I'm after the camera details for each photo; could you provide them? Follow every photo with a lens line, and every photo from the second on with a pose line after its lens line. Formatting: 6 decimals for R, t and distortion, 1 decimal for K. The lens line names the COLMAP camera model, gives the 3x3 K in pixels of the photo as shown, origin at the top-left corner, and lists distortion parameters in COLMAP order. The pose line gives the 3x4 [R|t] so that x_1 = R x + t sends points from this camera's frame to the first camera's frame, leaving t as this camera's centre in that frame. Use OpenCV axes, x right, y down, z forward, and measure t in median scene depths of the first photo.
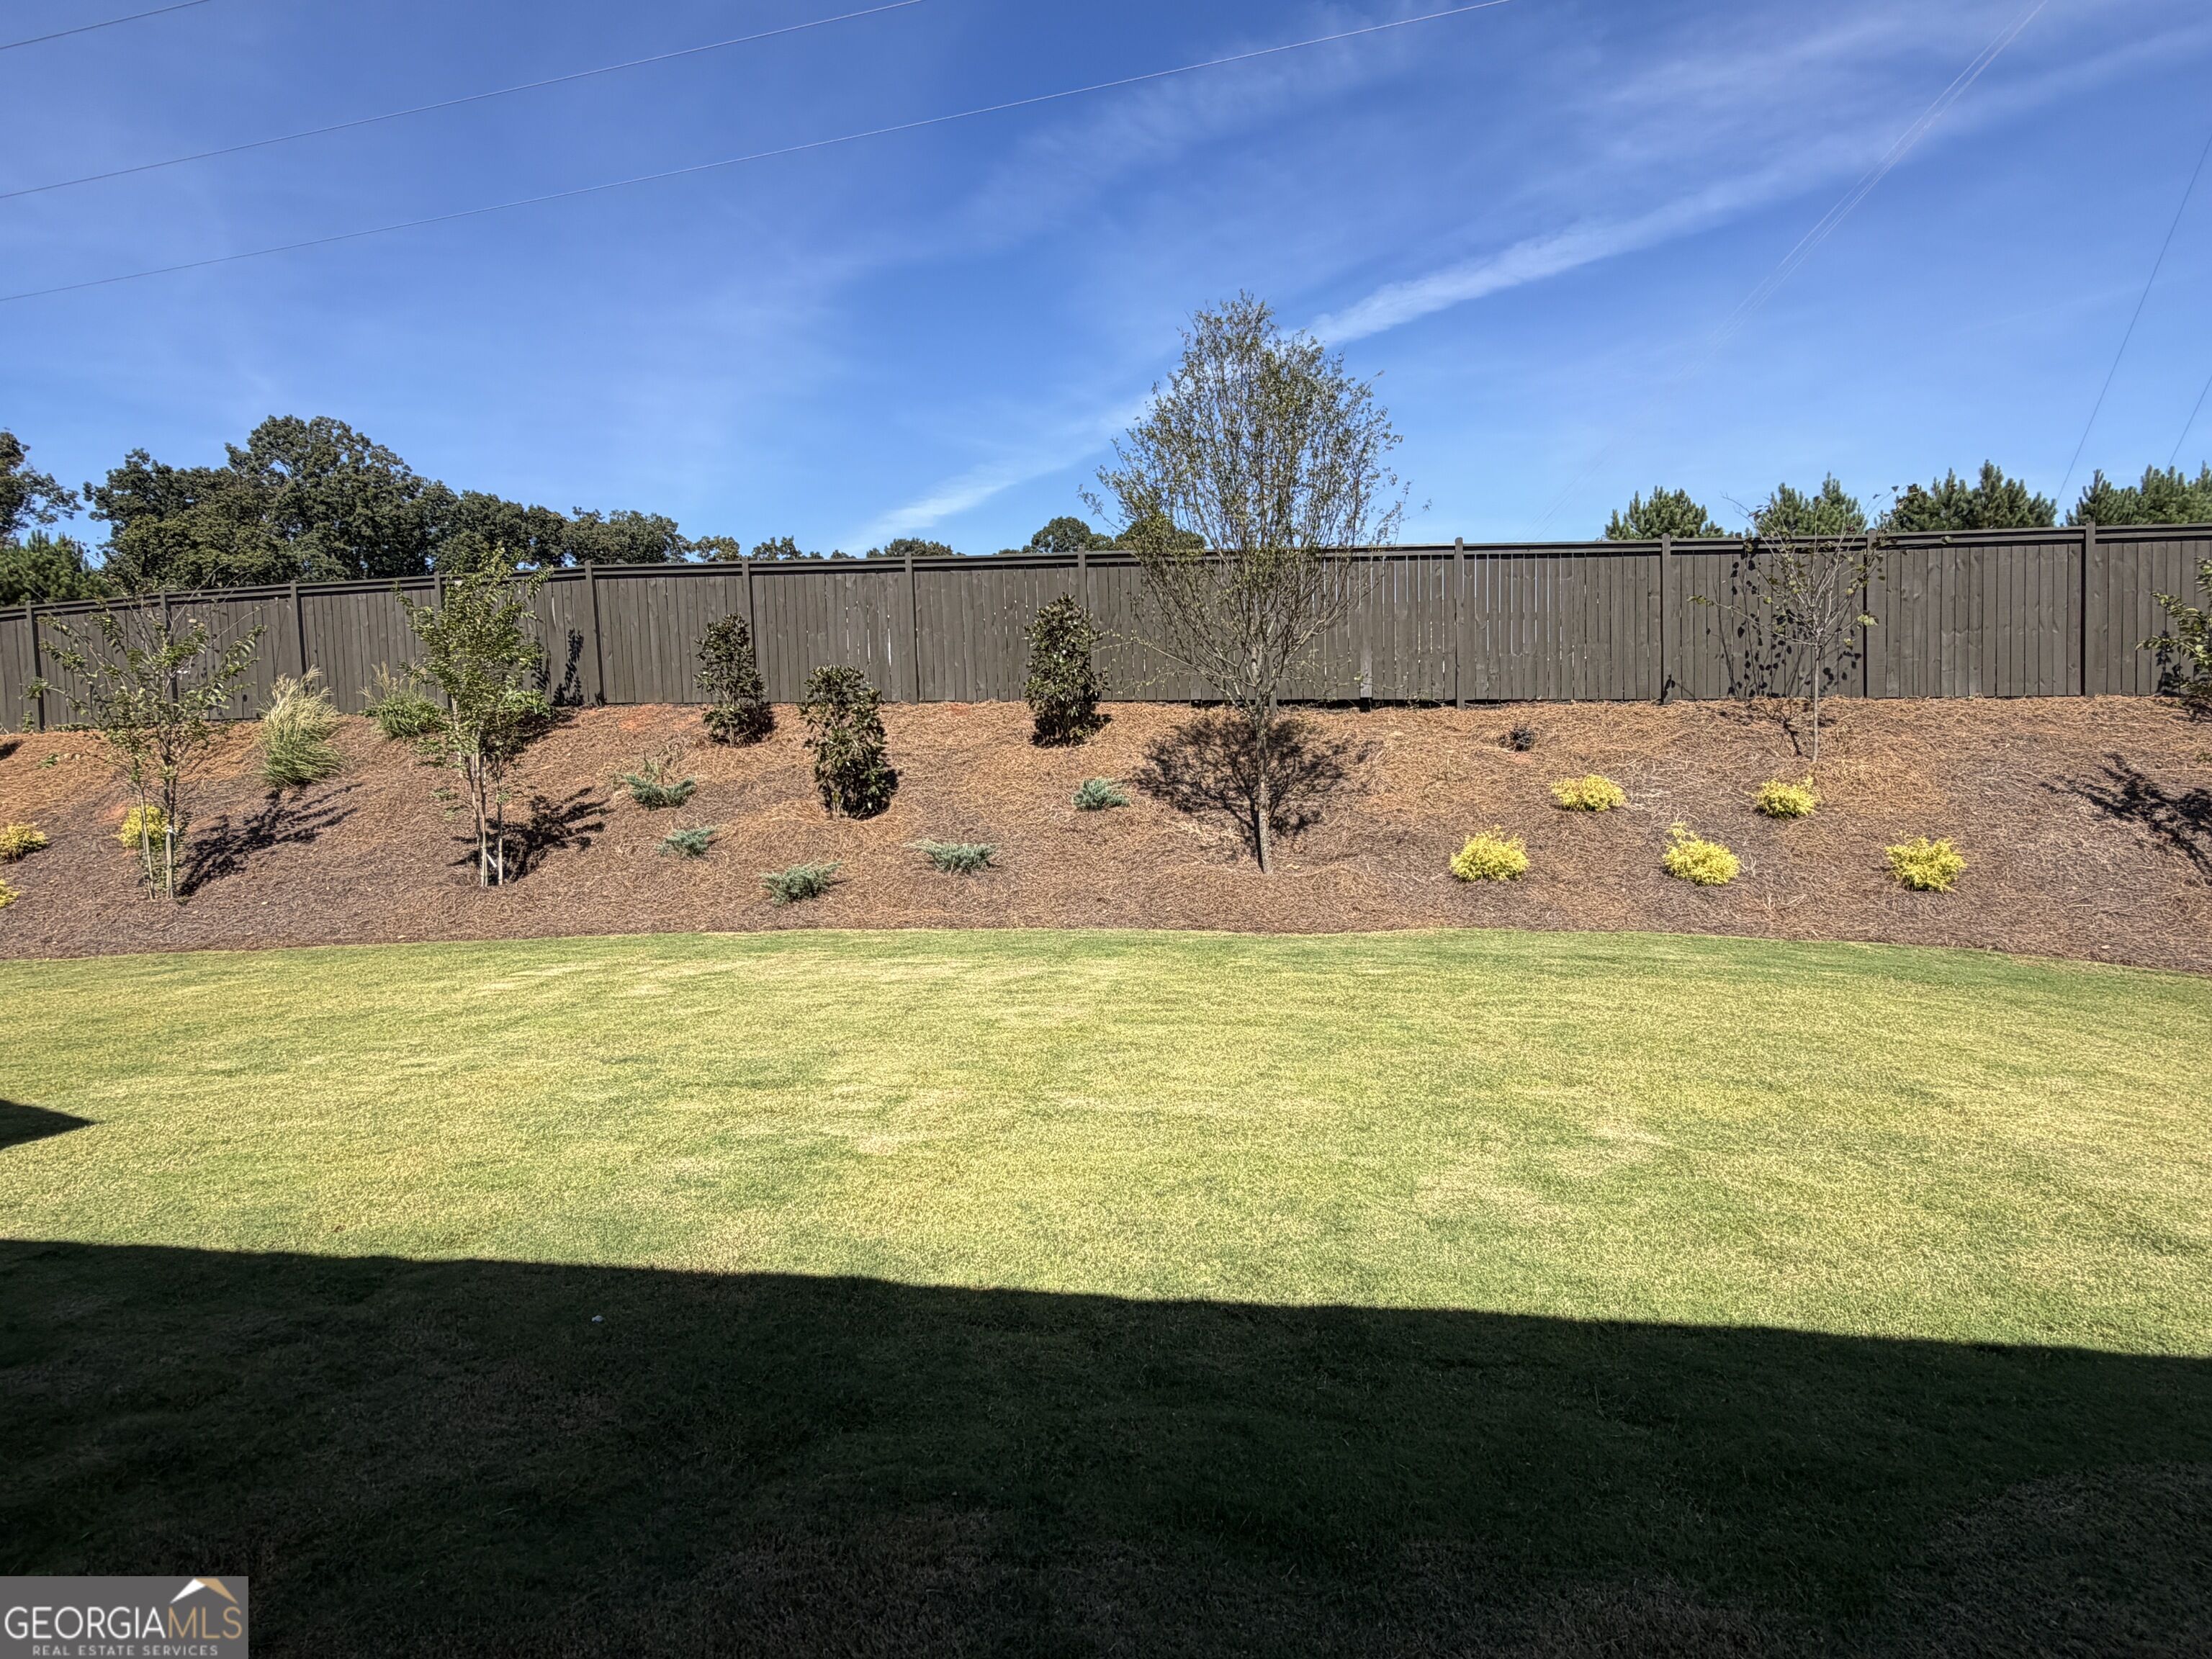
lens RADIAL K [[1194.4, 0, 1099.2], [0, 1194.4, 826.8], [0, 0, 1]] dist [0.000128, 0.001001]
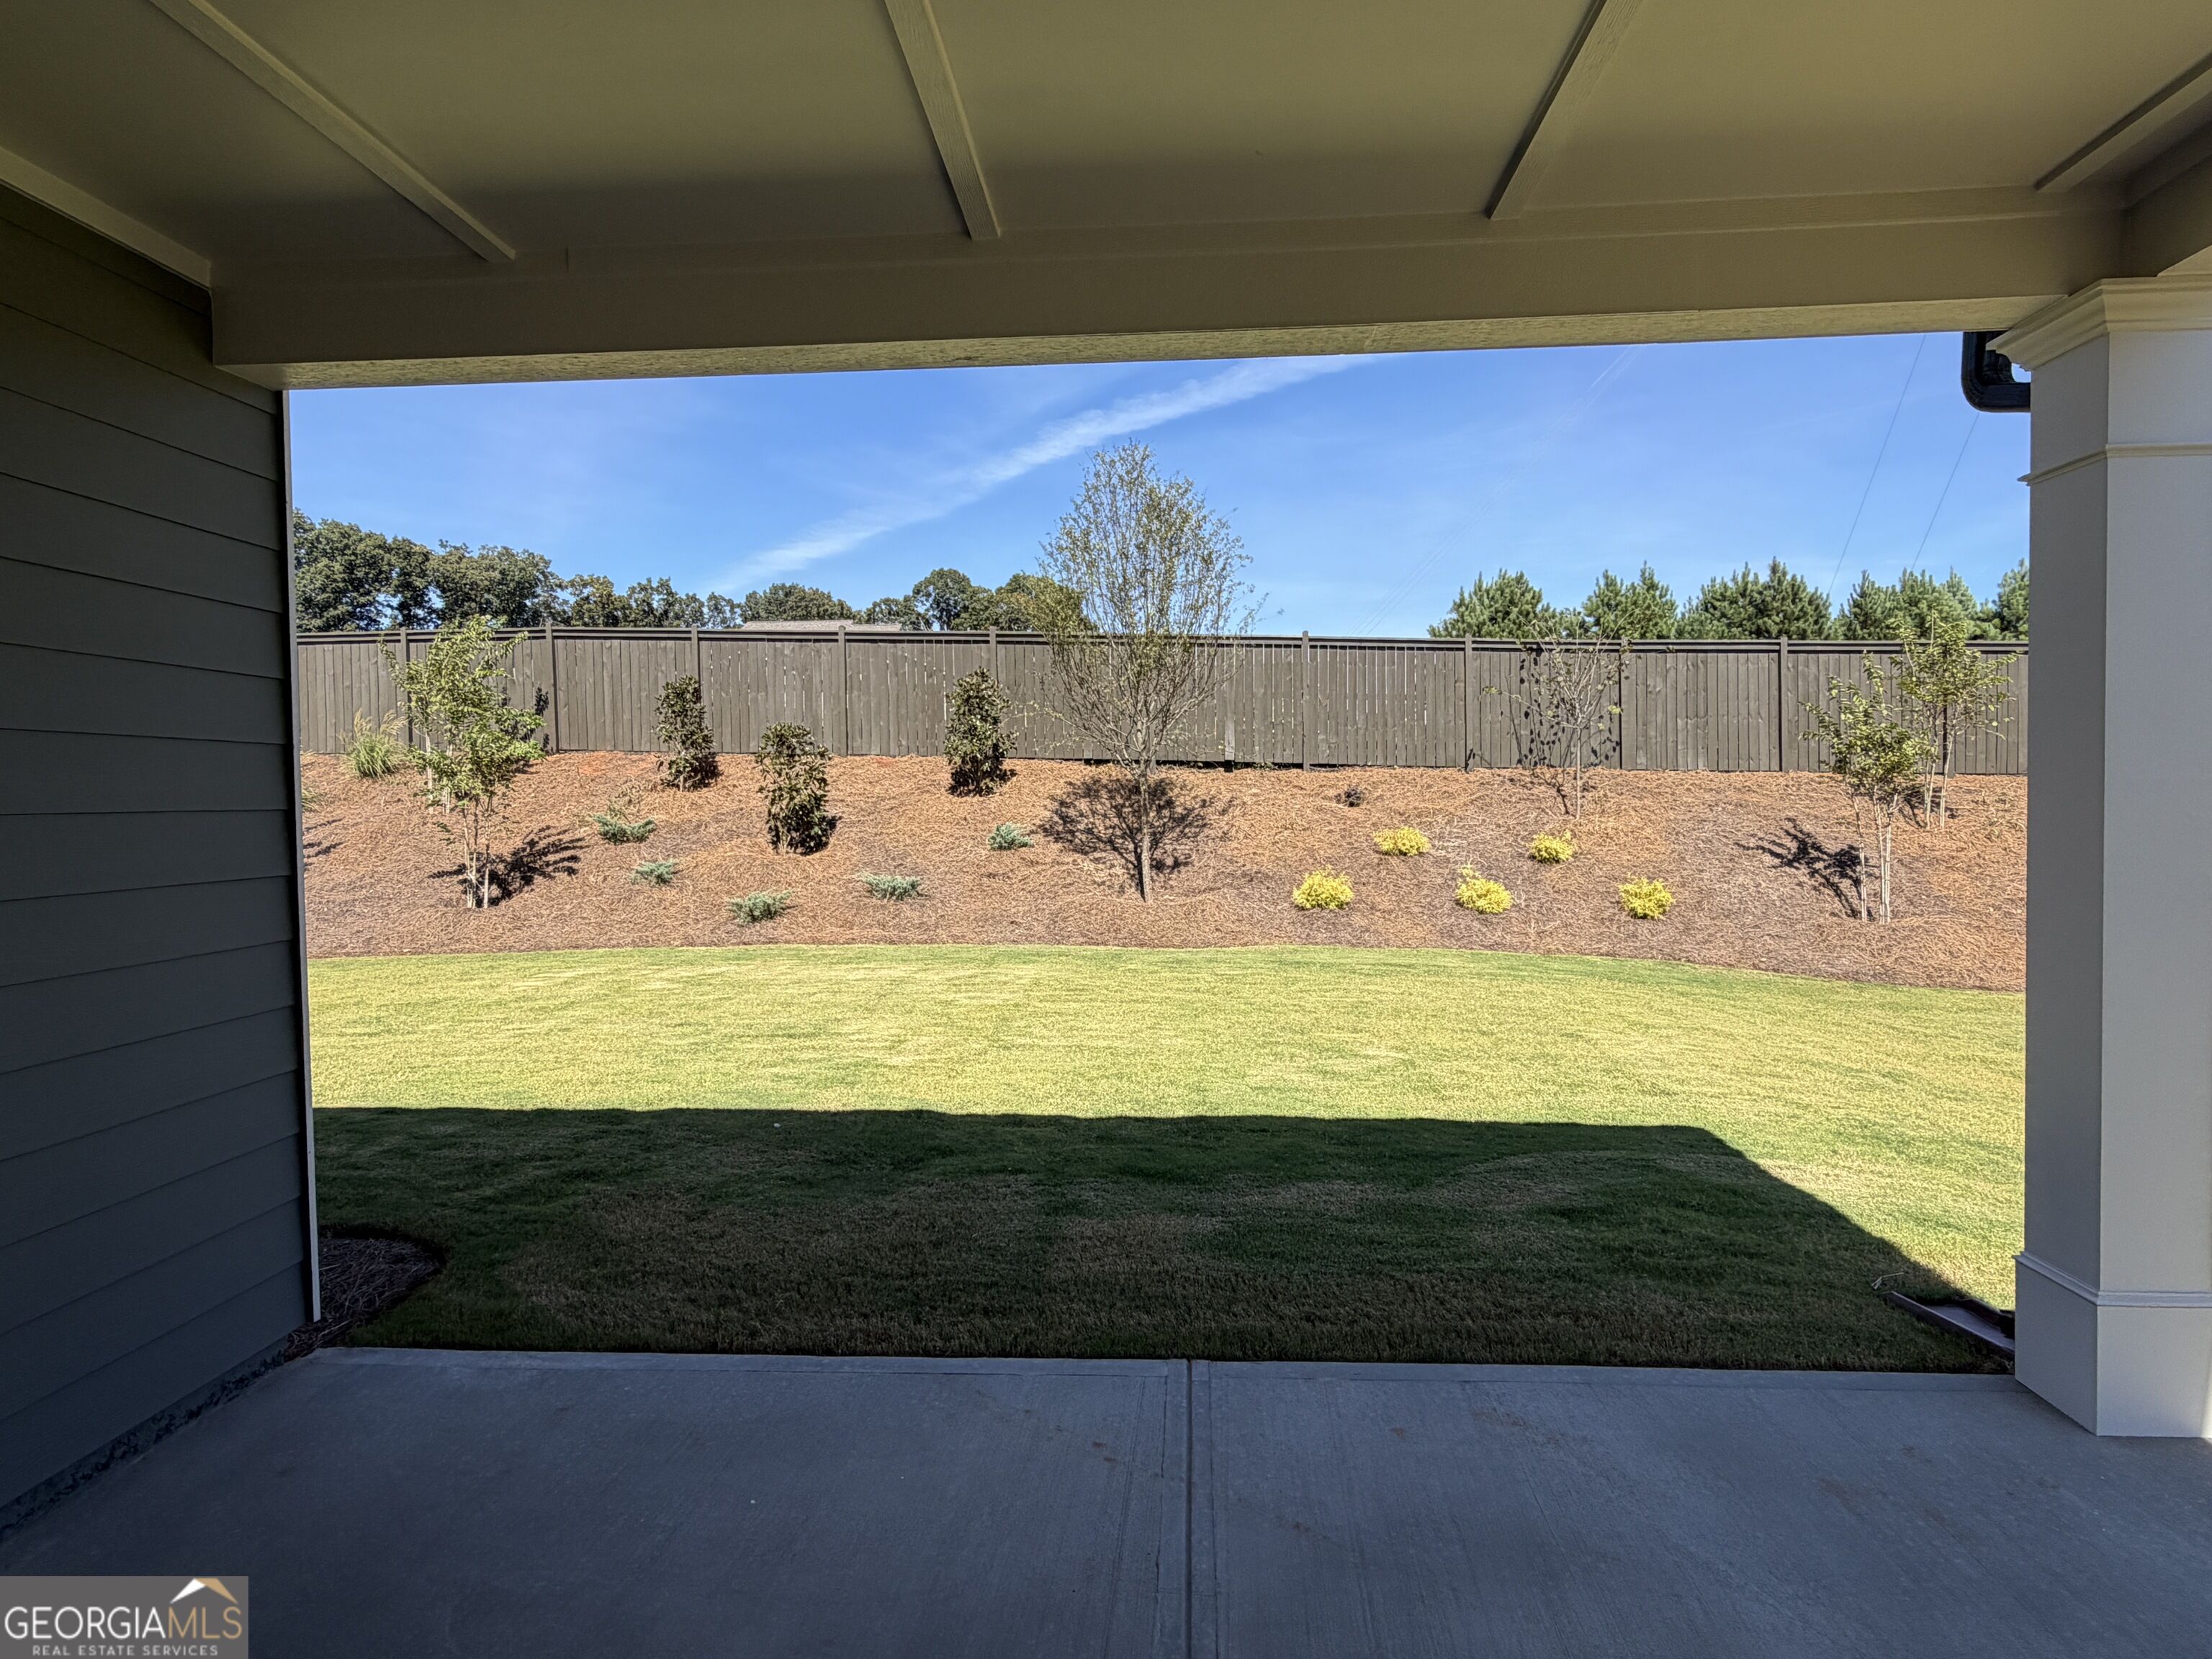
lens RADIAL K [[1194.4, 0, 1099.2], [0, 1194.4, 826.8], [0, 0, 1]] dist [0.000128, 0.001001]
pose [[0.994332, 0.015790, 0.105141, -0.035946], [-0.011476, 0.999072, -0.041510, 0.011268], [-0.105699, 0.040069, 0.993591, -0.197733]]
